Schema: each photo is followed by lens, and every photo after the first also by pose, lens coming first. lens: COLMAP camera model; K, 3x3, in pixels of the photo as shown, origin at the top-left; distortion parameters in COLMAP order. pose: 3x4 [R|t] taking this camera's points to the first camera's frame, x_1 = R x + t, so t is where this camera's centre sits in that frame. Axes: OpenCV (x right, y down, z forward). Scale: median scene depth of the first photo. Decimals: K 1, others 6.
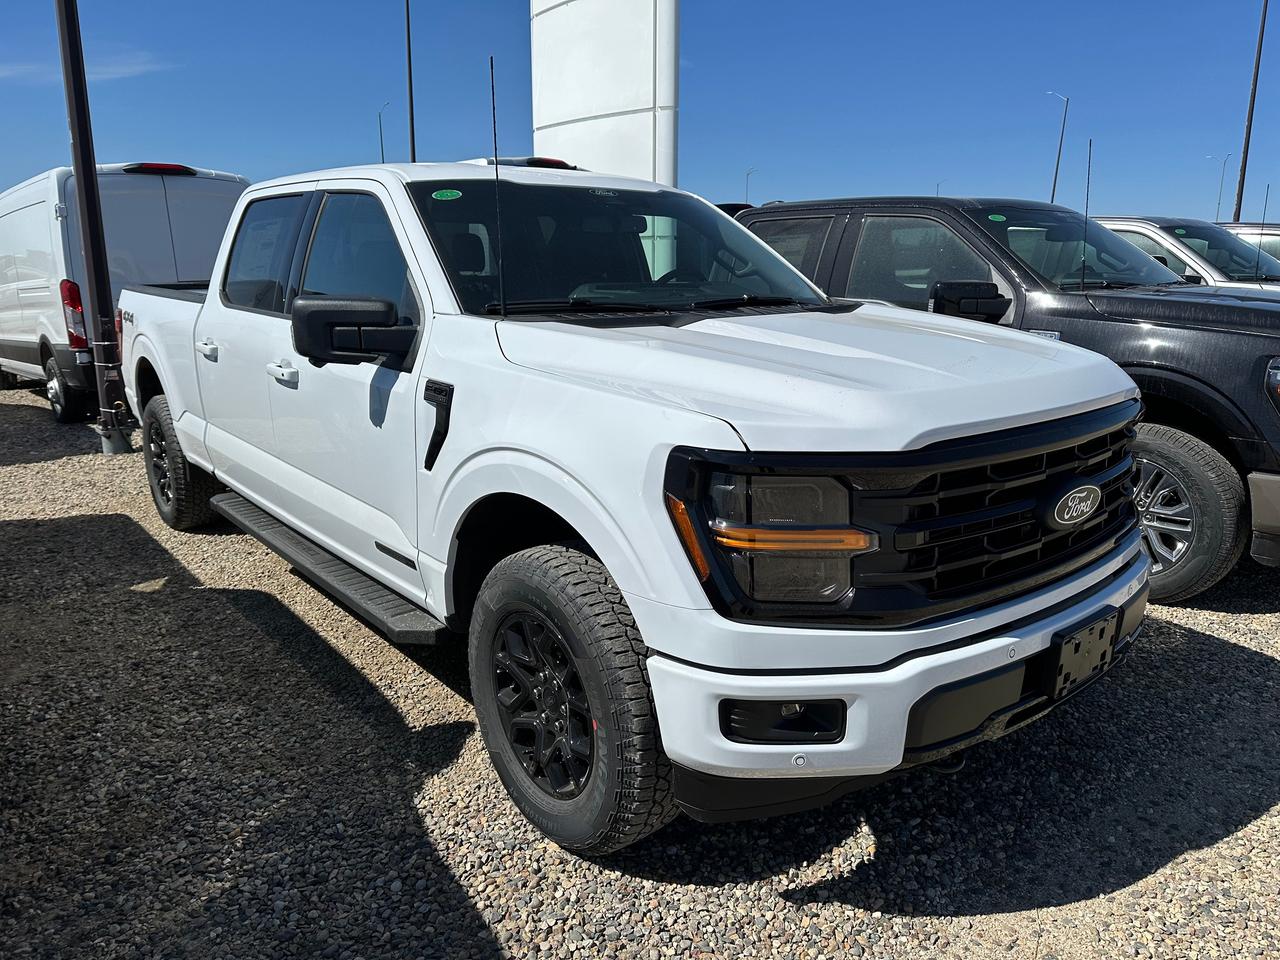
lens RADIAL K [[872.6, 0, 646.1], [0, 872.6, 483.5], [0, 0, 1]] dist [0.072203, -0.084999]
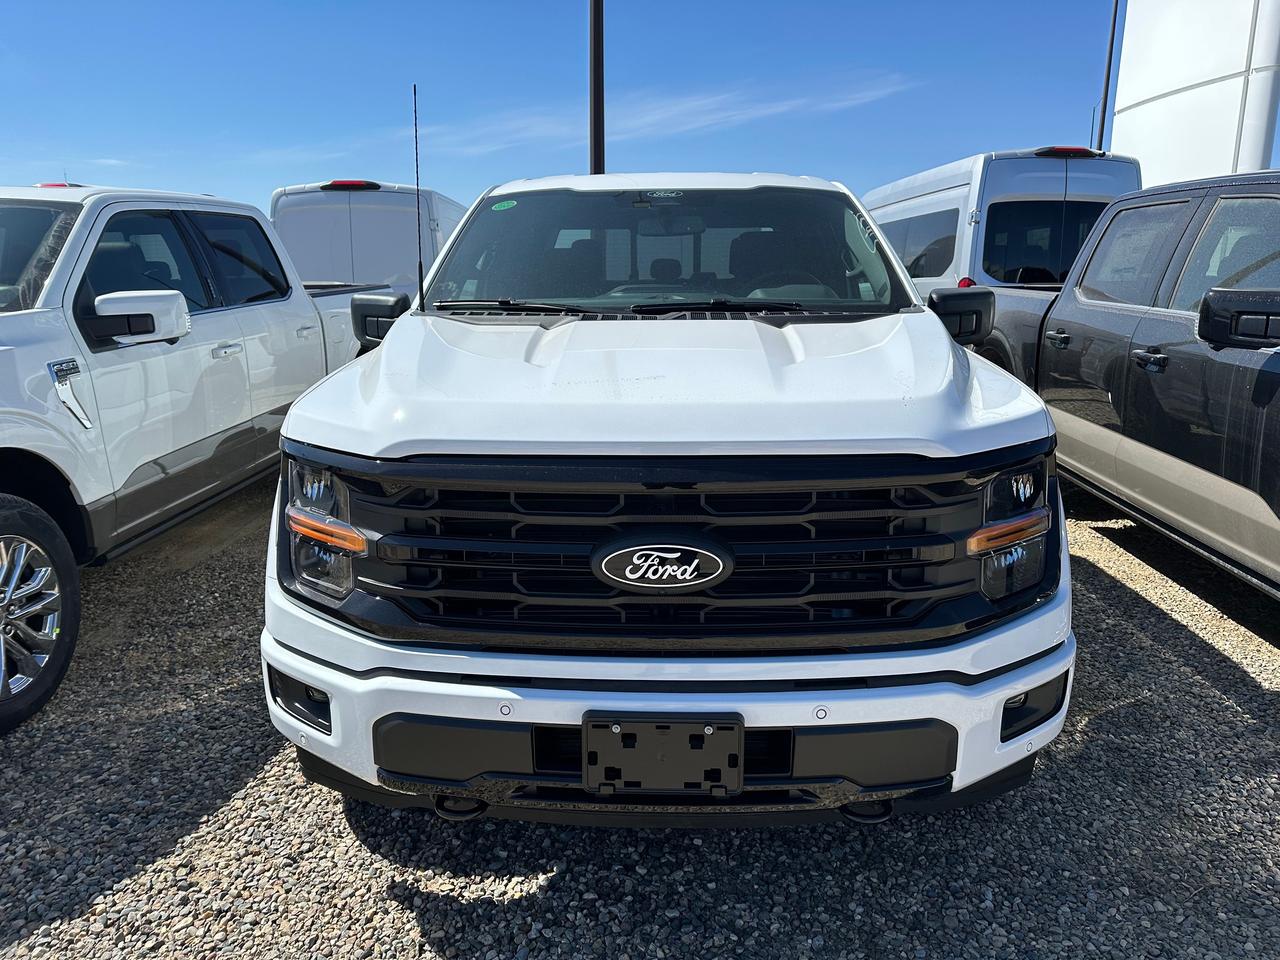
lens RADIAL K [[872.6, 0, 646.1], [0, 872.6, 483.5], [0, 0, 1]] dist [0.072203, -0.084999]
pose [[0.759699, 0.153037, -0.632011, 0.950525], [-0.155706, 0.986450, 0.051697, -0.087240], [0.631358, 0.059133, 0.773234, 0.370698]]
